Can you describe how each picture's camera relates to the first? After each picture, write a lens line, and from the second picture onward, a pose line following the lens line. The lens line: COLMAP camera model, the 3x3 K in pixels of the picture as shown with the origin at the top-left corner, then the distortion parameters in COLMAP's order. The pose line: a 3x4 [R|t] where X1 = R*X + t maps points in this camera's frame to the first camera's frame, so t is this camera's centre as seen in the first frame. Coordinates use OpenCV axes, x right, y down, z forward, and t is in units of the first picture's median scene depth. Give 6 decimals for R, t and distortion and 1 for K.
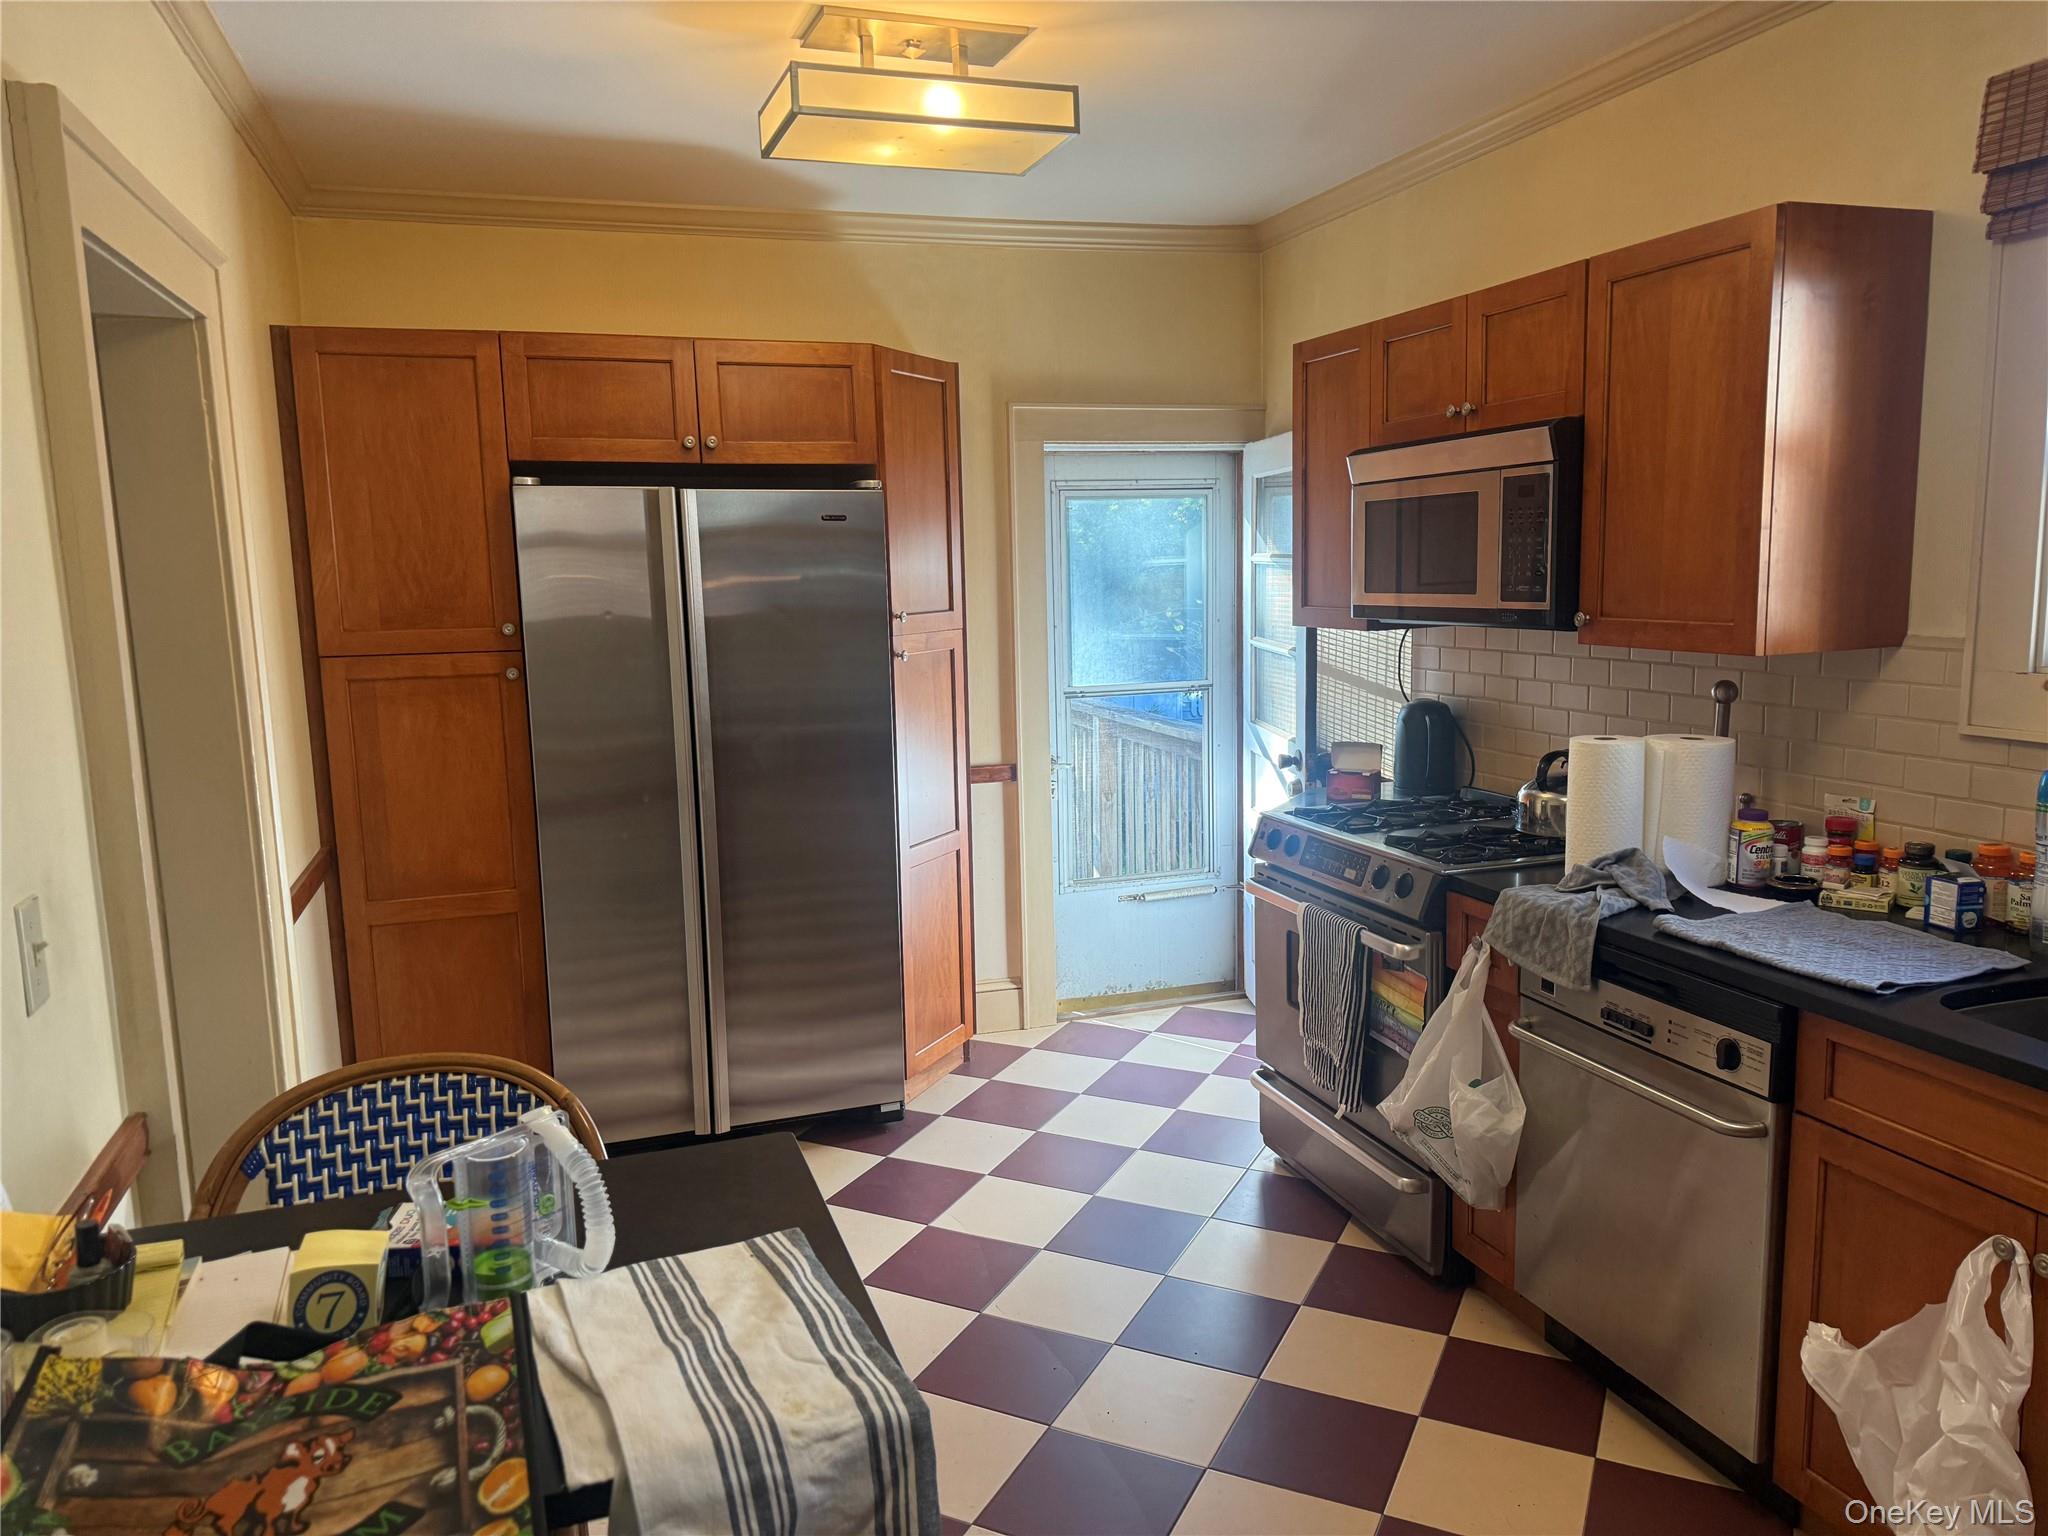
lens RADIAL K [[1416.8, 0, 1017.6], [0, 1416.8, 766.8], [0, 0, 1]] dist [0.004133, -0.000425]
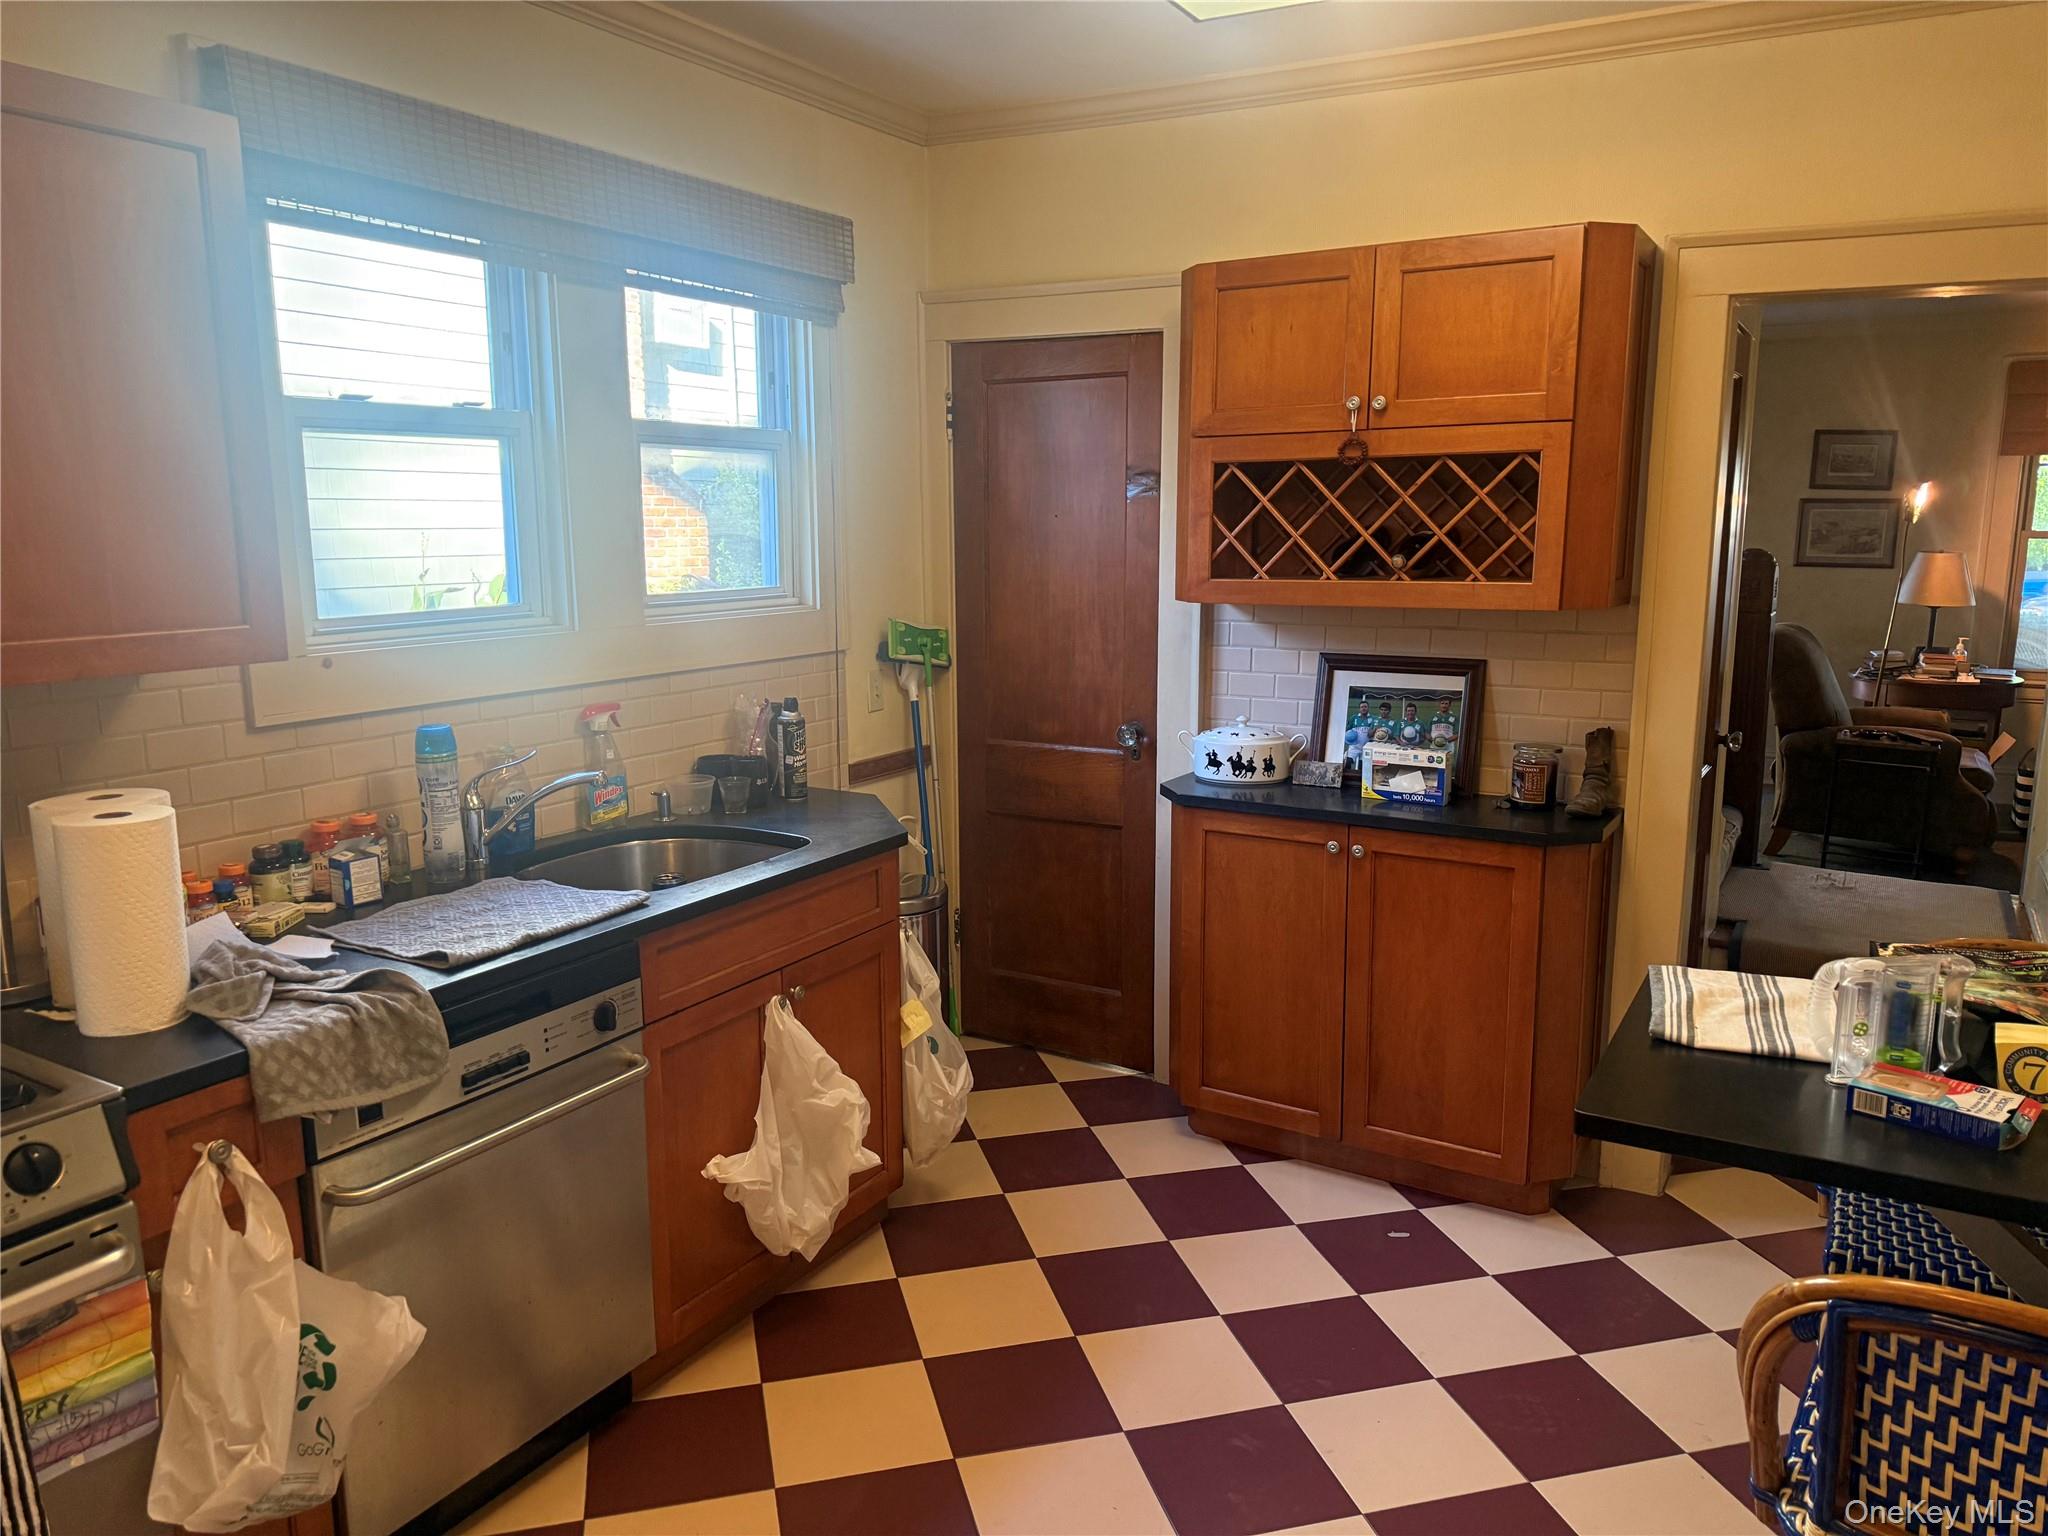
lens RADIAL K [[1416.8, 0, 1015.9], [0, 1416.8, 769.9], [0, 0, 1]] dist [0.004133, -0.000425]
pose [[-0.646172, -0.110298, 0.755180, -0.456844], [0.125876, 0.960547, 0.248000, -0.190149], [-0.752740, 0.255310, -0.606794, 1.341115]]
